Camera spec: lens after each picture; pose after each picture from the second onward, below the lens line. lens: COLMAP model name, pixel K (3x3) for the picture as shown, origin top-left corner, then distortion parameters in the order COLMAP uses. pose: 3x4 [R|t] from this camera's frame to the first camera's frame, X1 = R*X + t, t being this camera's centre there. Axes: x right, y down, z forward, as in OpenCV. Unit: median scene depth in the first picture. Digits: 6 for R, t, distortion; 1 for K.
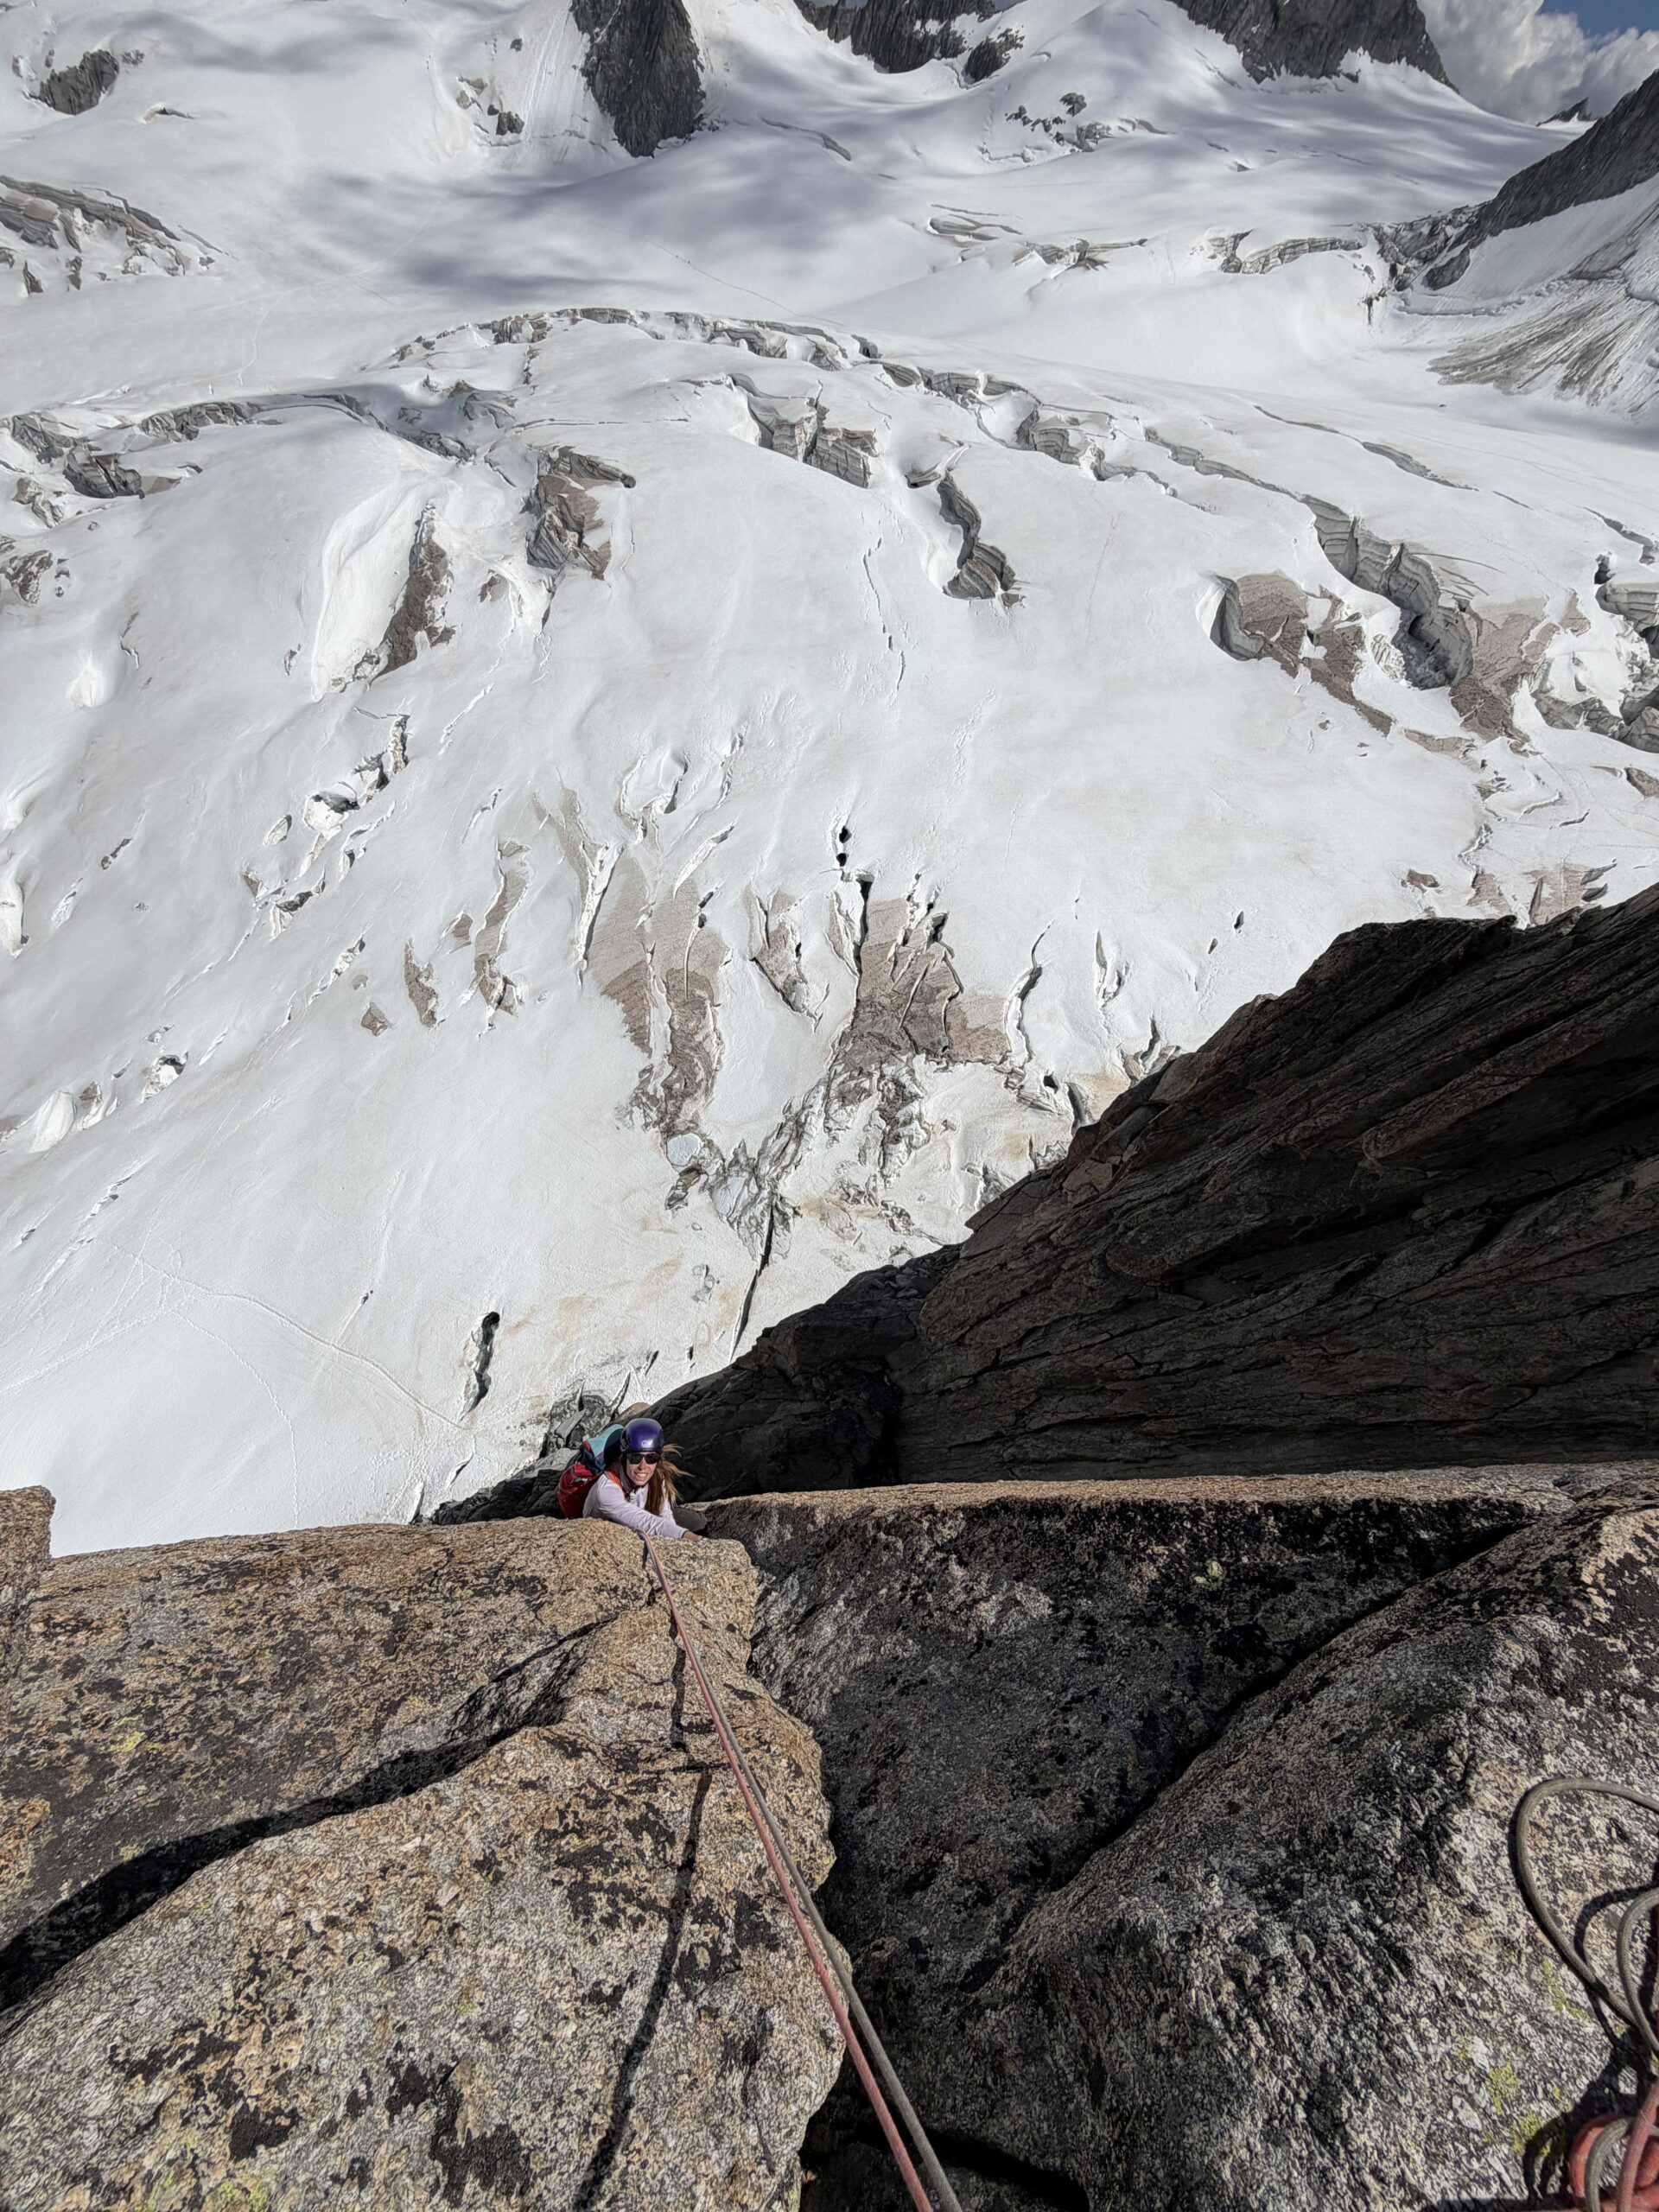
lens RADIAL K [[878.3, 0, 827.6], [0, 878.3, 1101.0], [0, 0, 1]] dist [-0.000980, -0.000089]
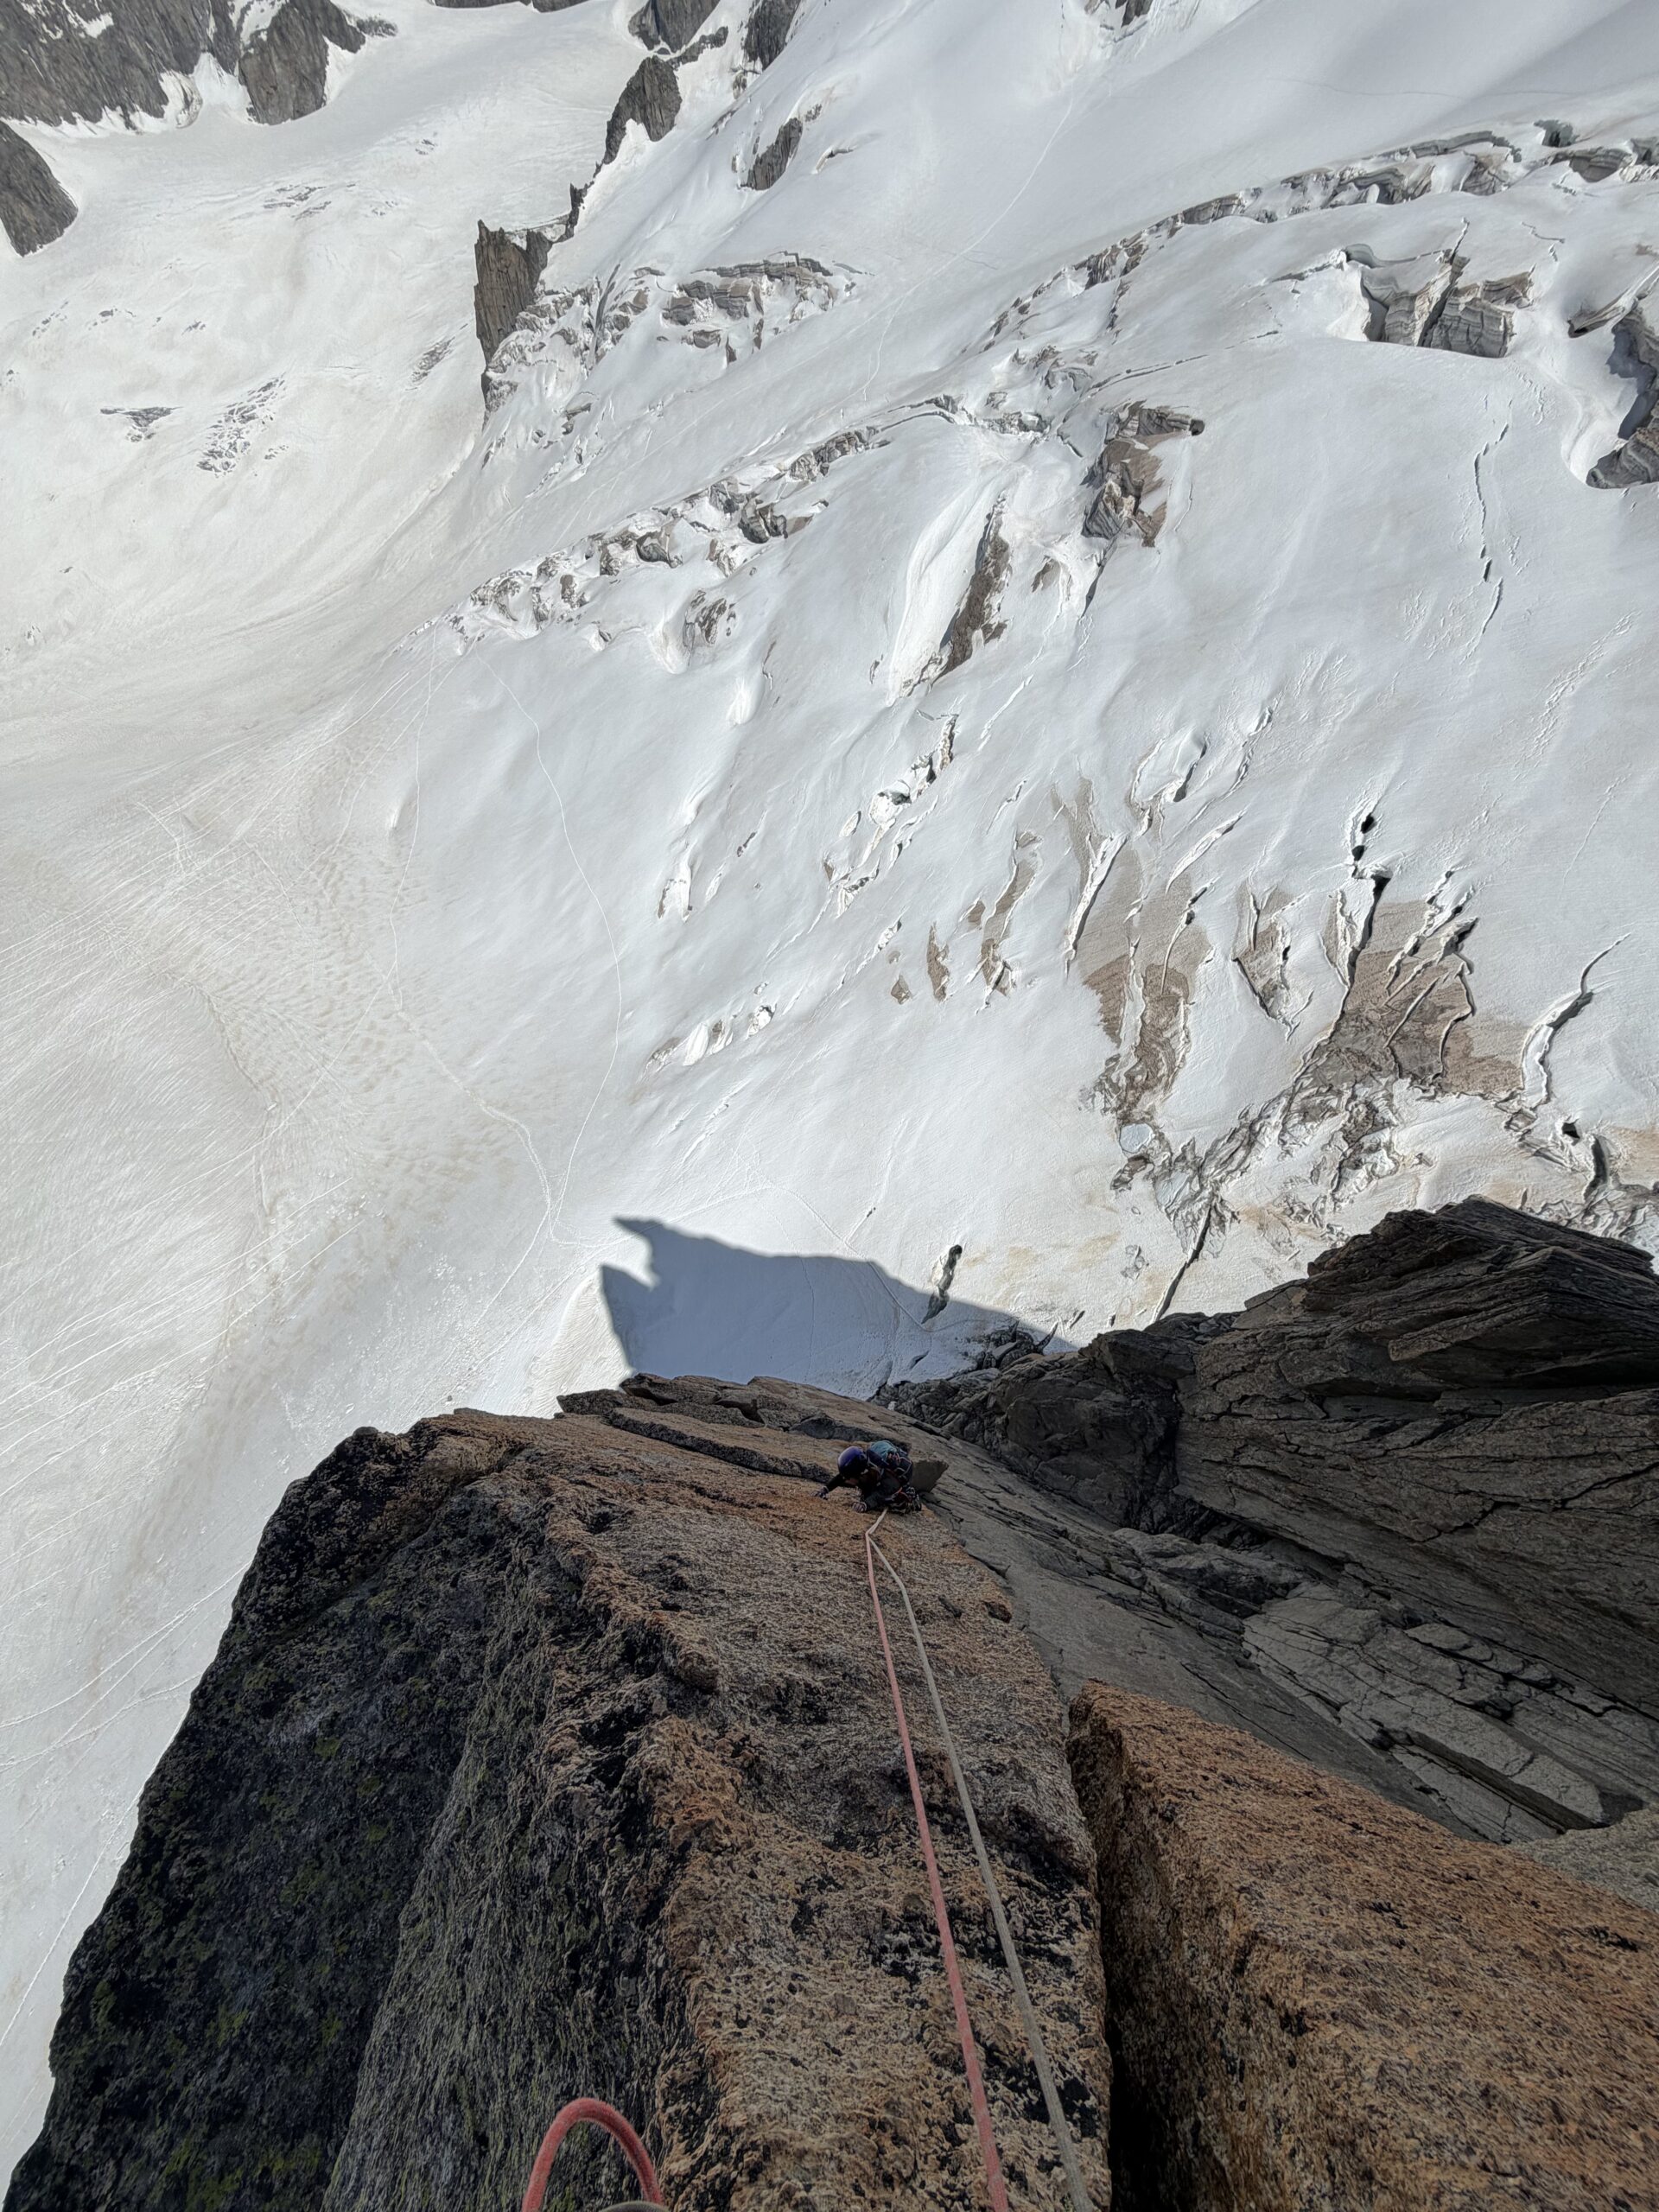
lens RADIAL K [[878.3, 0, 827.6], [0, 878.3, 1101.0], [0, 0, 1]] dist [-0.000980, -0.000089]
pose [[0.838367, 0.135605, -0.527970, 0.073639], [-0.093238, 0.989963, 0.106211, -0.060776], [0.537074, -0.039817, 0.842595, -0.107262]]
